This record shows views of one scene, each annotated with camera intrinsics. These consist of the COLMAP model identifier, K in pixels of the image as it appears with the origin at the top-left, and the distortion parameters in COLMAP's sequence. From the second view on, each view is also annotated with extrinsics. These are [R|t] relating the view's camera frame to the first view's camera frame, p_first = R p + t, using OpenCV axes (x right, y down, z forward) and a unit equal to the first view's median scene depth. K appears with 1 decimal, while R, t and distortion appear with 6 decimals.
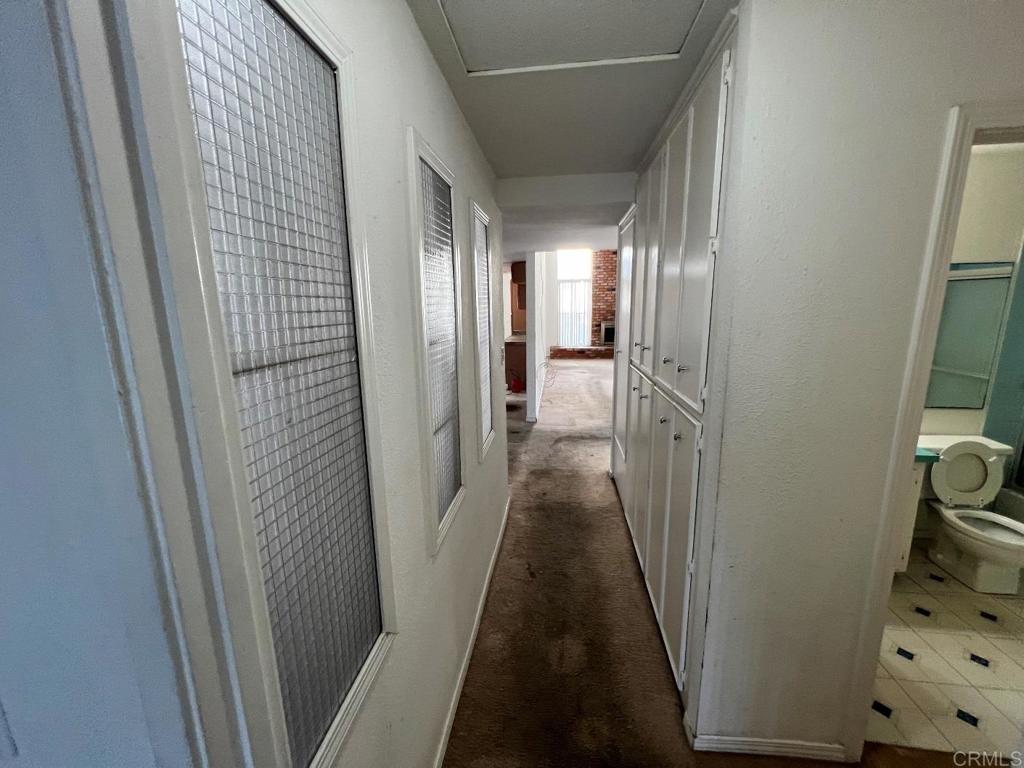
lens RADIAL K [[409.8, 0, 510.9], [0, 409.8, 380.9], [0, 0, 1]] dist [-0.003903, 0.001655]
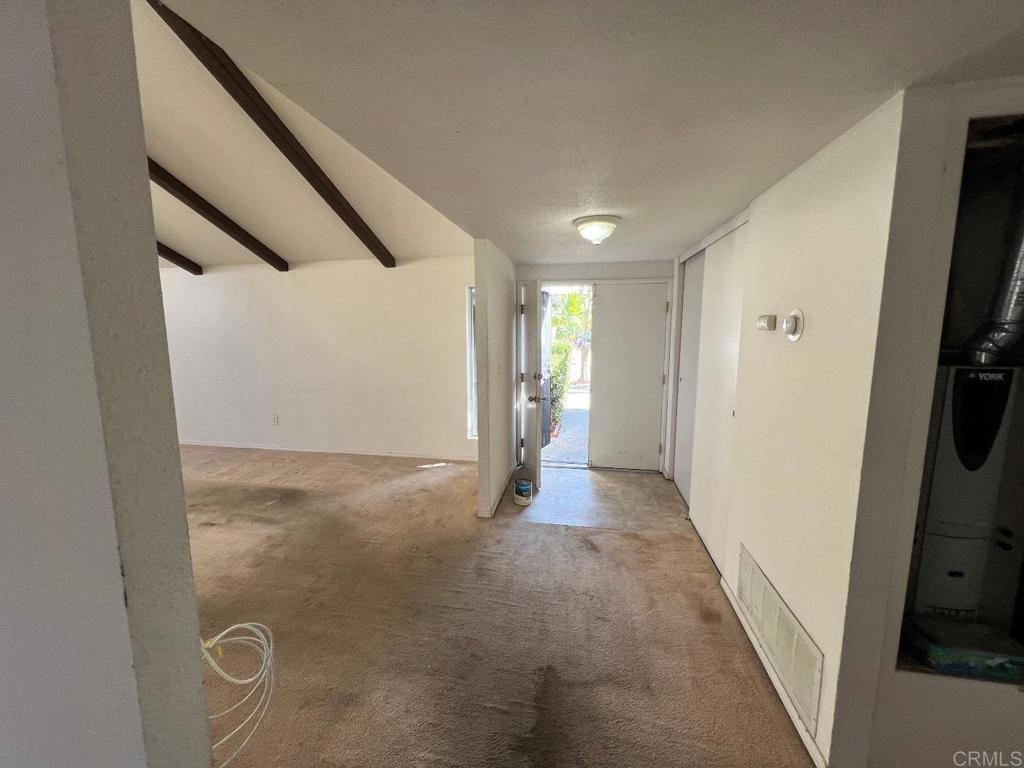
lens RADIAL K [[409.8, 0, 508.9], [0, 409.8, 384.4], [0, 0, 1]] dist [-0.003903, 0.001655]
pose [[0.065710, -0.122077, 0.990343, -0.081080], [0.198011, 0.974346, 0.106966, -0.177784], [-0.977995, 0.189070, 0.088197, 0.970115]]
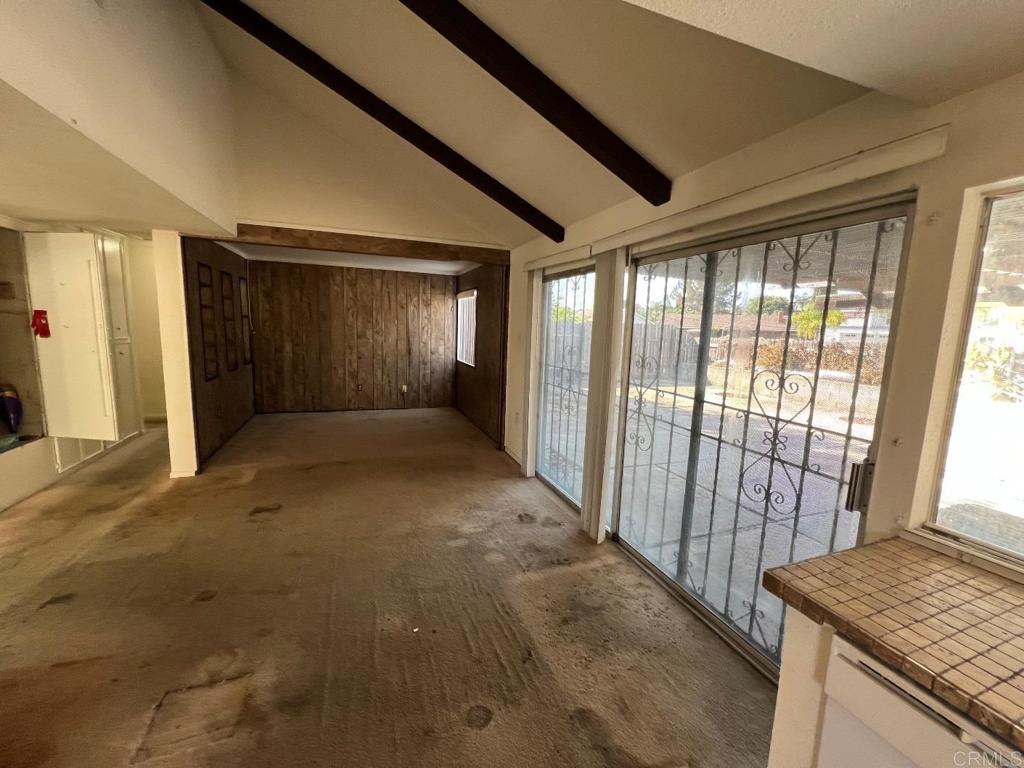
lens RADIAL K [[409.8, 0, 508.4], [0, 409.8, 383.3], [0, 0, 1]] dist [-0.003903, 0.001655]
pose [[-0.892789, 0.054089, -0.447215, -0.243893], [-0.100279, 0.943991, 0.314363, -0.284762], [0.439171, 0.325507, -0.837361, 1.605827]]
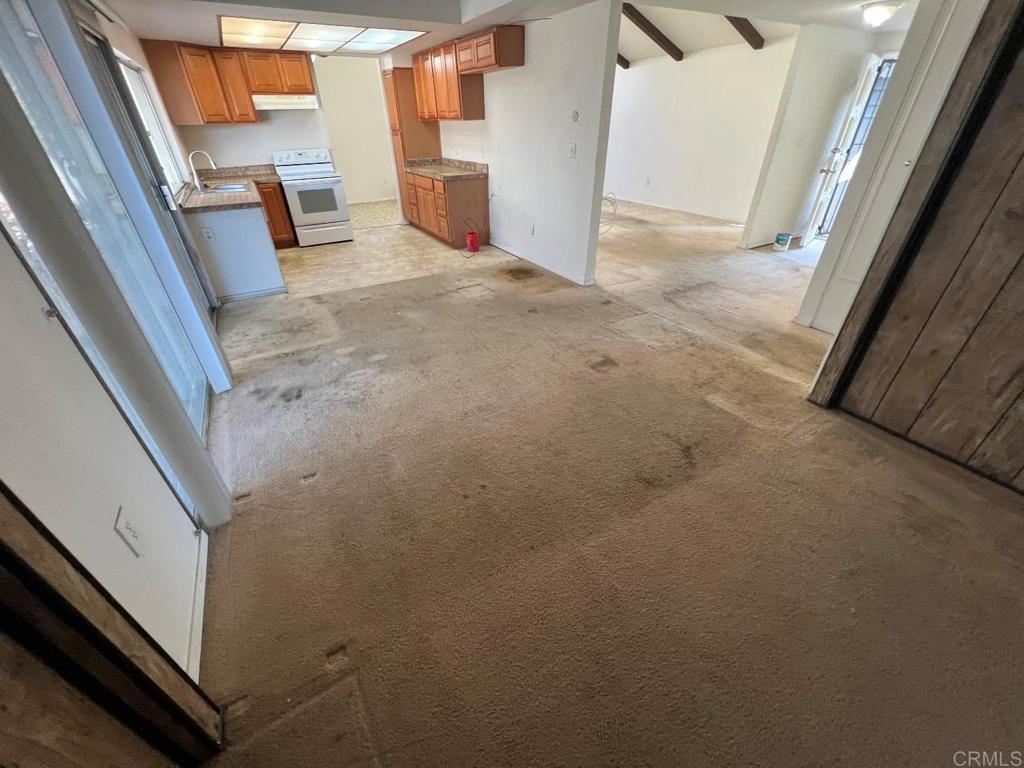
lens RADIAL K [[409.5, 0, 509.4], [0, 409.5, 381.4], [0, 0, 1]] dist [-0.003538, 0.000883]
pose [[0.802566, -0.315581, 0.506257, -0.600264], [0.114926, 0.914516, 0.387883, -0.056764], [-0.585389, -0.253119, 0.770228, 0.535463]]
